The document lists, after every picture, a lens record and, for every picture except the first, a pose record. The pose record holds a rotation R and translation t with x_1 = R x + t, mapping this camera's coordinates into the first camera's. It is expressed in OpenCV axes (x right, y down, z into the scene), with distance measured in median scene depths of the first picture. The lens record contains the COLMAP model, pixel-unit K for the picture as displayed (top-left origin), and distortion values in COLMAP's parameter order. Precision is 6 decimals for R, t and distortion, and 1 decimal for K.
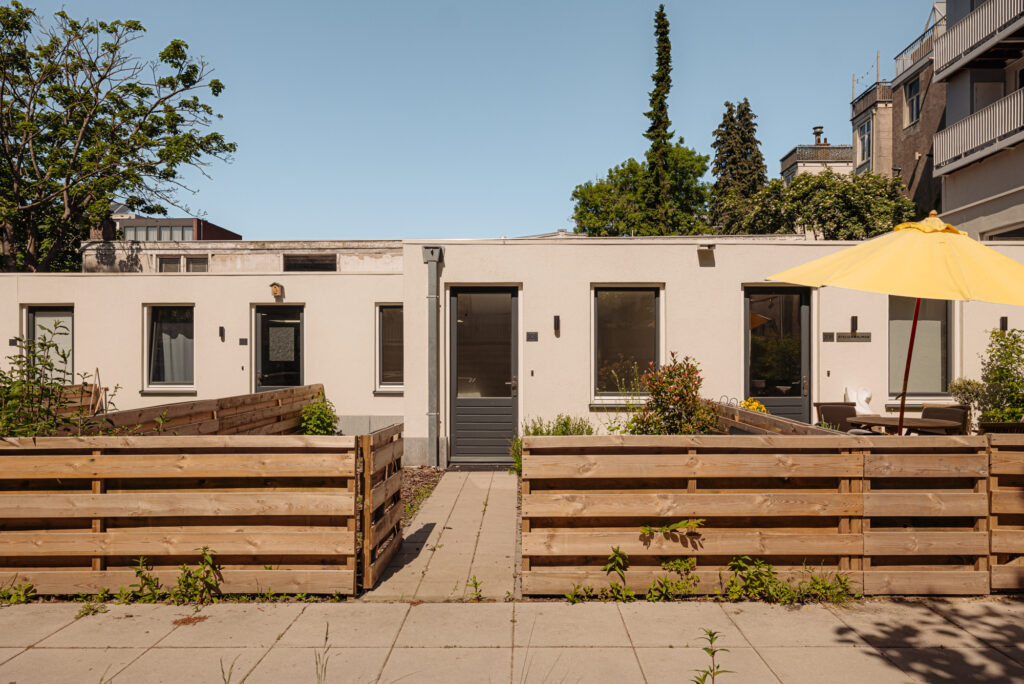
lens RADIAL K [[666.7, 0, 522.3], [0, 666.7, 356.0], [0, 0, 1]] dist [-0.001959, 0.001831]
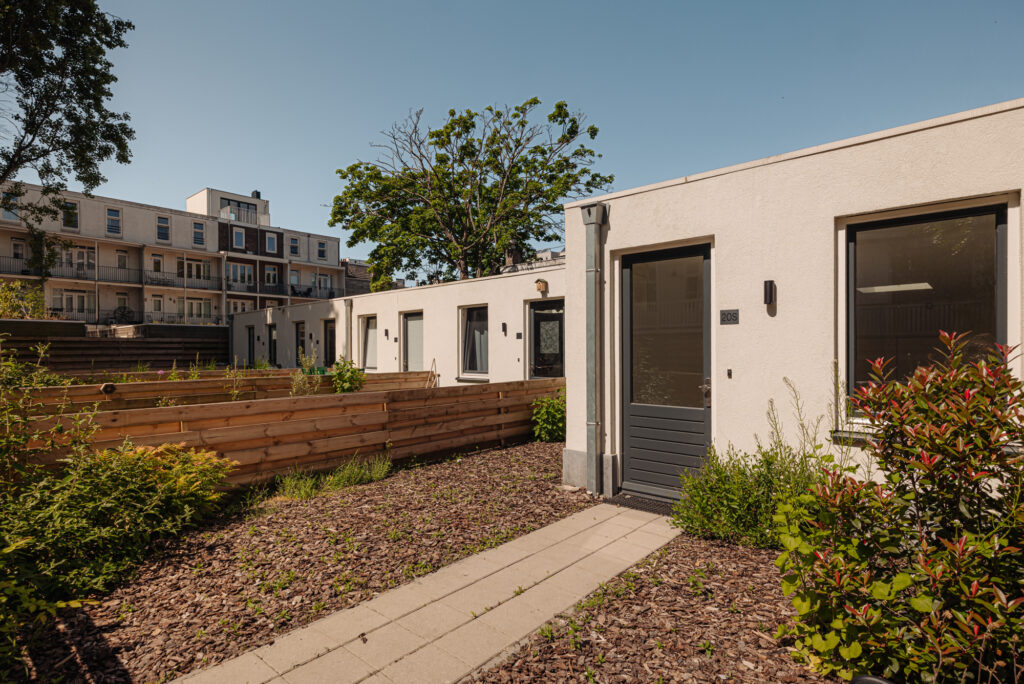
lens RADIAL K [[521.0, 0, 511.5], [0, 521.0, 350.8], [0, 0, 1]] dist [0.005919, 0.001682]
pose [[0.750343, -0.002065, -0.661045, 0.136547], [0.004536, 0.999988, 0.002025, 0.001399], [0.661033, -0.004518, 0.750343, 0.346146]]
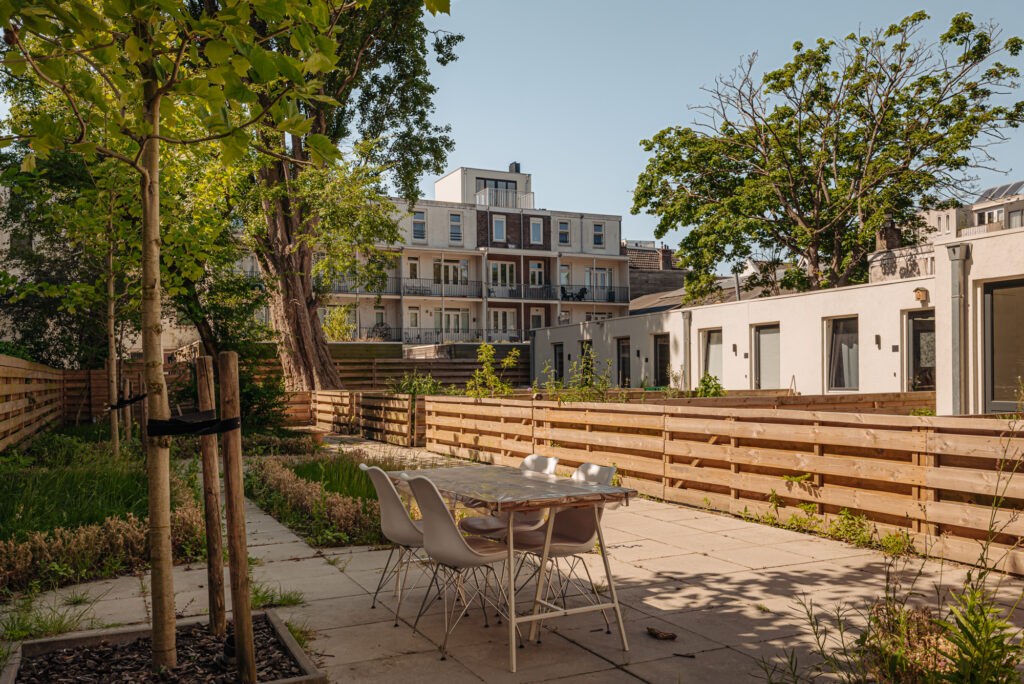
lens RADIAL K [[855.3, 0, 517.1], [0, 855.3, 386.0], [0, 0, 1]] dist [0.023608, -0.026895]
pose [[0.430618, 0.004091, -0.902525, 0.513197], [0.012970, 0.999858, 0.010721, 0.014255], [0.902441, -0.016323, 0.430504, -0.087981]]
